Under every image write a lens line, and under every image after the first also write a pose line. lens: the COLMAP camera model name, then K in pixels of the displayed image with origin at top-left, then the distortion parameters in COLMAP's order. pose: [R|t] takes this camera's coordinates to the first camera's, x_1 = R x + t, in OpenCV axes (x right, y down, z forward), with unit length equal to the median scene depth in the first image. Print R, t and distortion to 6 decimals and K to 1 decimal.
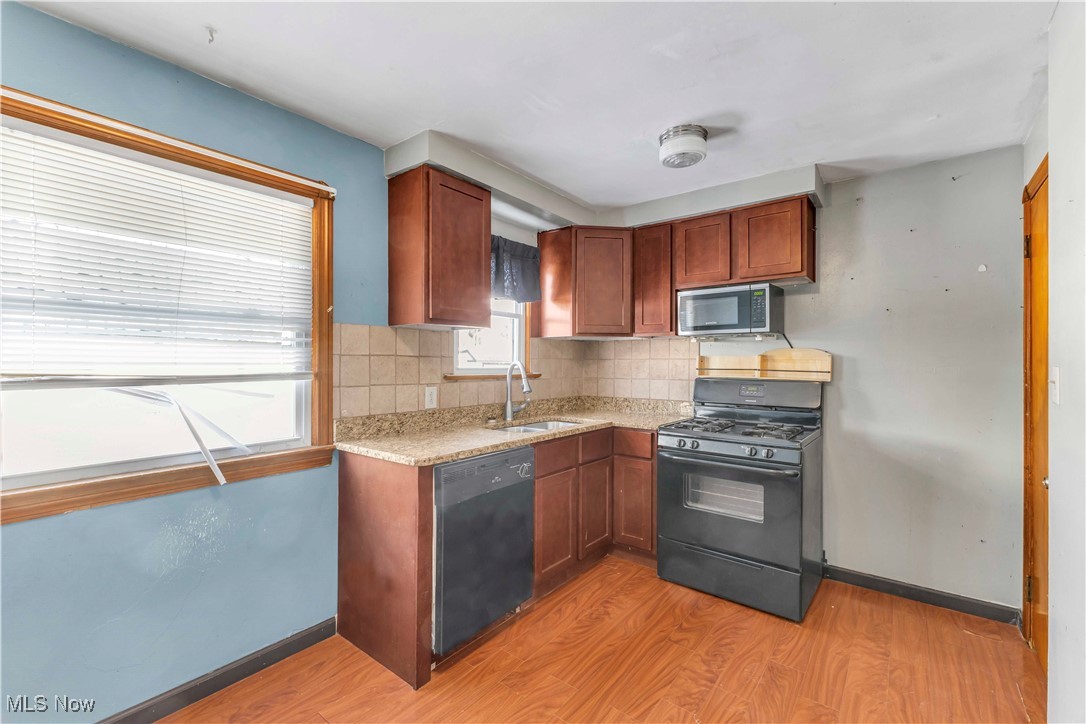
lens RADIAL K [[471.6, 0, 541.0], [0, 471.6, 360.3], [0, 0, 1]] dist [0.015693, -0.000796]
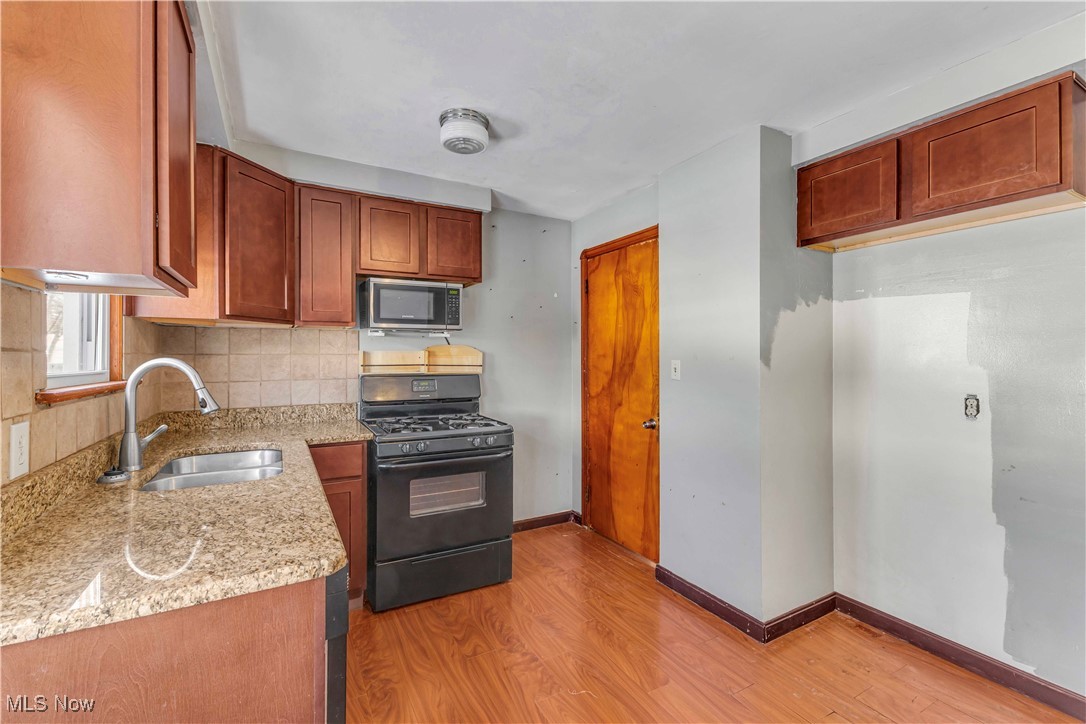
lens RADIAL K [[471.6, 0, 544.2], [0, 471.6, 355.0], [0, 0, 1]] dist [0.015693, -0.000796]
pose [[0.386866, -0.001753, 0.922134, -0.452819], [-0.000450, 0.999998, 0.002090, -0.004551], [-0.922136, -0.001224, 0.386864, 0.429475]]
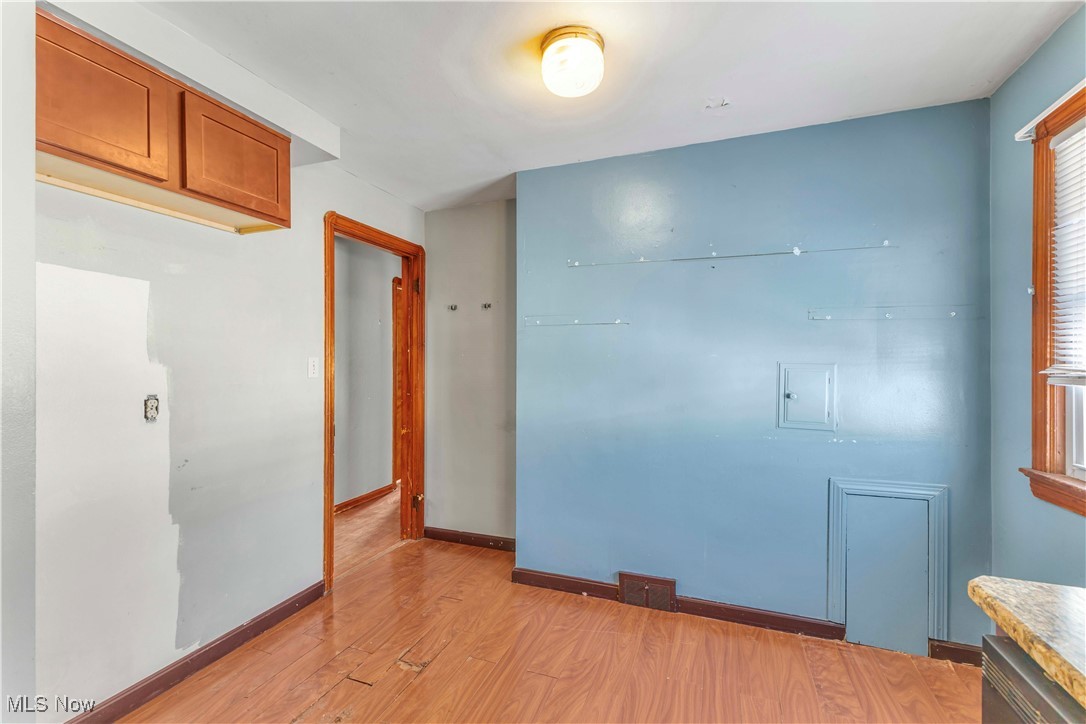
lens RADIAL K [[471.6, 0, 542.9], [0, 471.6, 359.9], [0, 0, 1]] dist [0.015693, -0.000796]
pose [[-0.954042, -0.006202, -0.299609, 0.175869], [-0.004382, 0.999968, -0.006747, 0.011336], [0.299642, -0.005124, -0.954038, 0.922625]]
